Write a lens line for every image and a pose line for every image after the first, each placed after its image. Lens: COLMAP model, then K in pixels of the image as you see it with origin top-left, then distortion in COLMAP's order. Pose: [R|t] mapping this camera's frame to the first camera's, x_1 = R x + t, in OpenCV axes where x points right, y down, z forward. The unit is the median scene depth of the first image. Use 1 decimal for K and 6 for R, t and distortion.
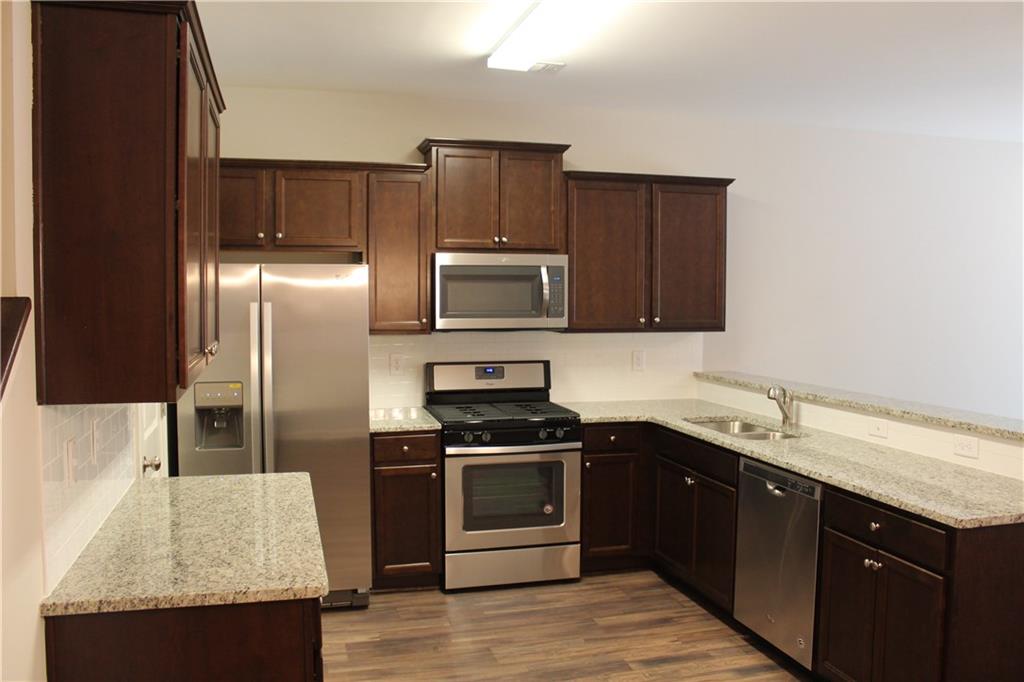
lens RADIAL K [[853.2, 0, 512.0], [0, 853.2, 341.0], [0, 0, 1]] dist [-0.162220, 0.164398]
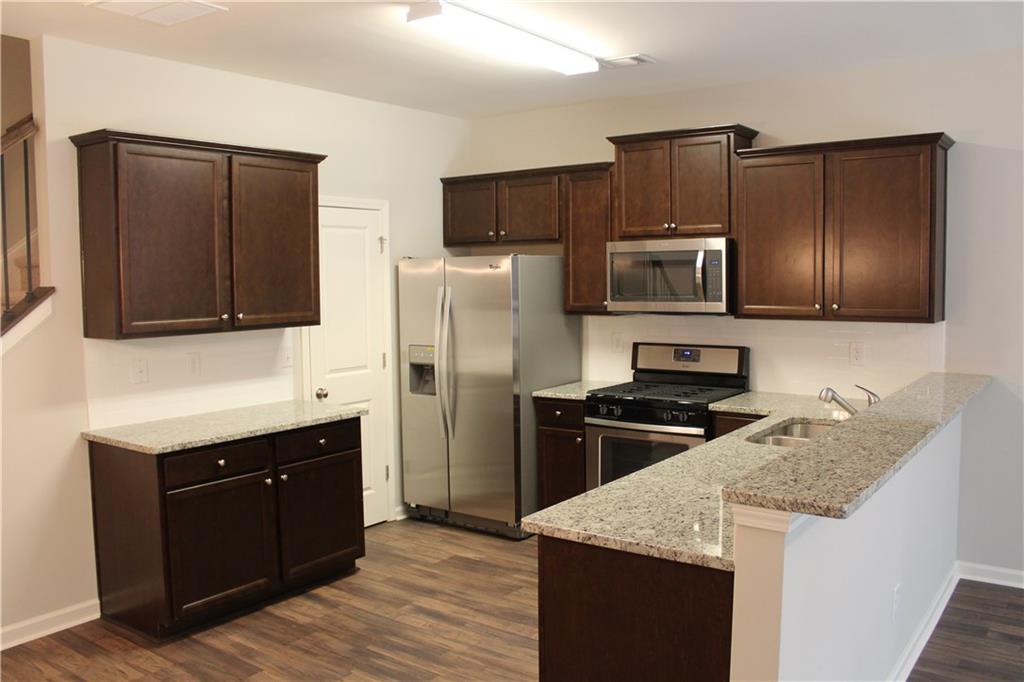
lens RADIAL K [[853.2, 0, 512.0], [0, 853.2, 341.0], [0, 0, 1]] dist [-0.162220, 0.164398]
pose [[0.620233, 0.048329, -0.782928, 0.685665], [-0.032959, 0.998824, 0.035546, -0.009940], [0.783725, 0.003757, 0.621096, 0.213945]]
